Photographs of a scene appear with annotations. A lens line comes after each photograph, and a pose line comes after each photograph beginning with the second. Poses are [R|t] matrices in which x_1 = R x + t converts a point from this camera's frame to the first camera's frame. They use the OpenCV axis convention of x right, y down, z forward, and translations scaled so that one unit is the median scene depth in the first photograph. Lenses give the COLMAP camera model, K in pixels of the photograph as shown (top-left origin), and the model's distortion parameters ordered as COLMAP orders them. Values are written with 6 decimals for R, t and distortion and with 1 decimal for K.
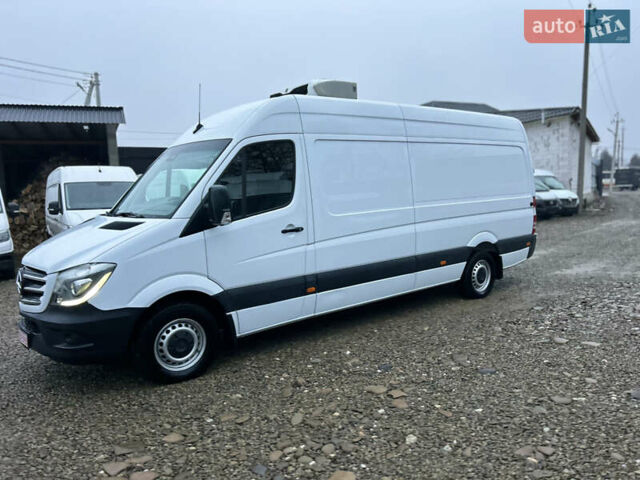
lens RADIAL K [[478.9, 0, 320.4], [0, 478.9, 240.0], [0, 0, 1]] dist [0.056687, -0.054178]
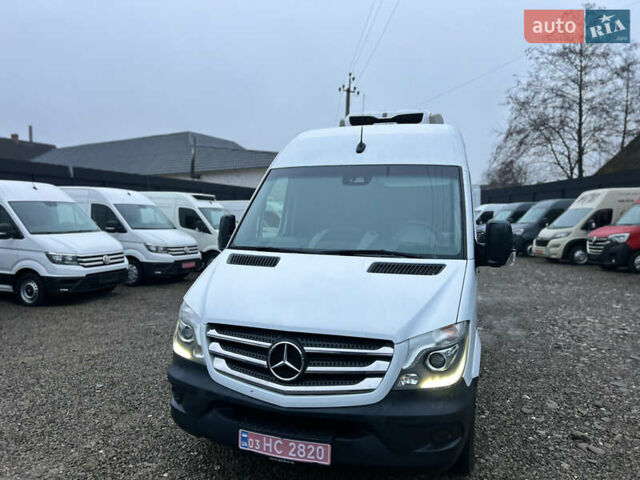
lens RADIAL K [[478.9, 0, 315.4], [0, 478.9, 242.4], [0, 0, 1]] dist [0.056687, -0.054178]
pose [[0.830763, 0.017315, 0.556357, -0.930555], [0.015041, 0.998453, -0.053535, -0.032552], [-0.556423, 0.052843, 0.829217, 0.453123]]
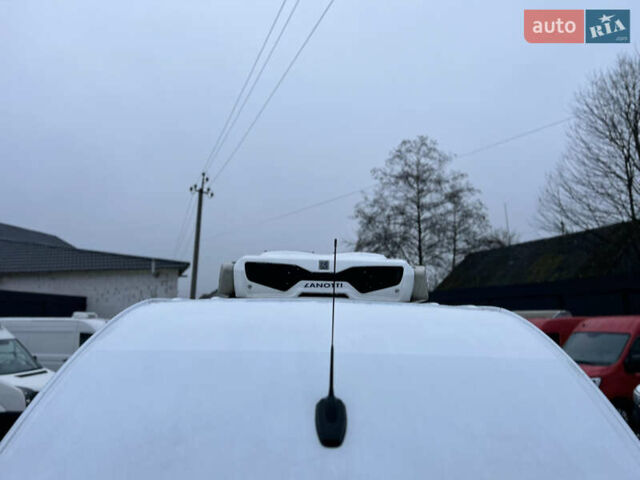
lens RADIAL K [[478.9, 0, 322.4], [0, 478.9, 246.1], [0, 0, 1]] dist [0.056687, -0.054178]
pose [[0.604217, 0.163196, 0.779929, -0.547574], [0.044482, 0.970367, -0.237505, -0.310484], [-0.795577, 0.178197, 0.579054, 1.031484]]
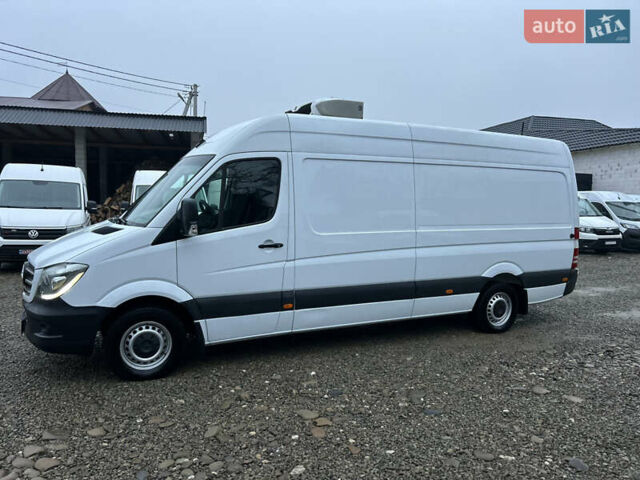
lens RADIAL K [[478.9, 0, 312.8], [0, 478.9, 241.2], [0, 0, 1]] dist [0.056687, -0.054178]
pose [[0.976532, 0.074717, -0.201996, 0.262104], [-0.078441, 0.996864, -0.010482, -0.030187], [0.200579, 0.026081, 0.979330, 0.021398]]
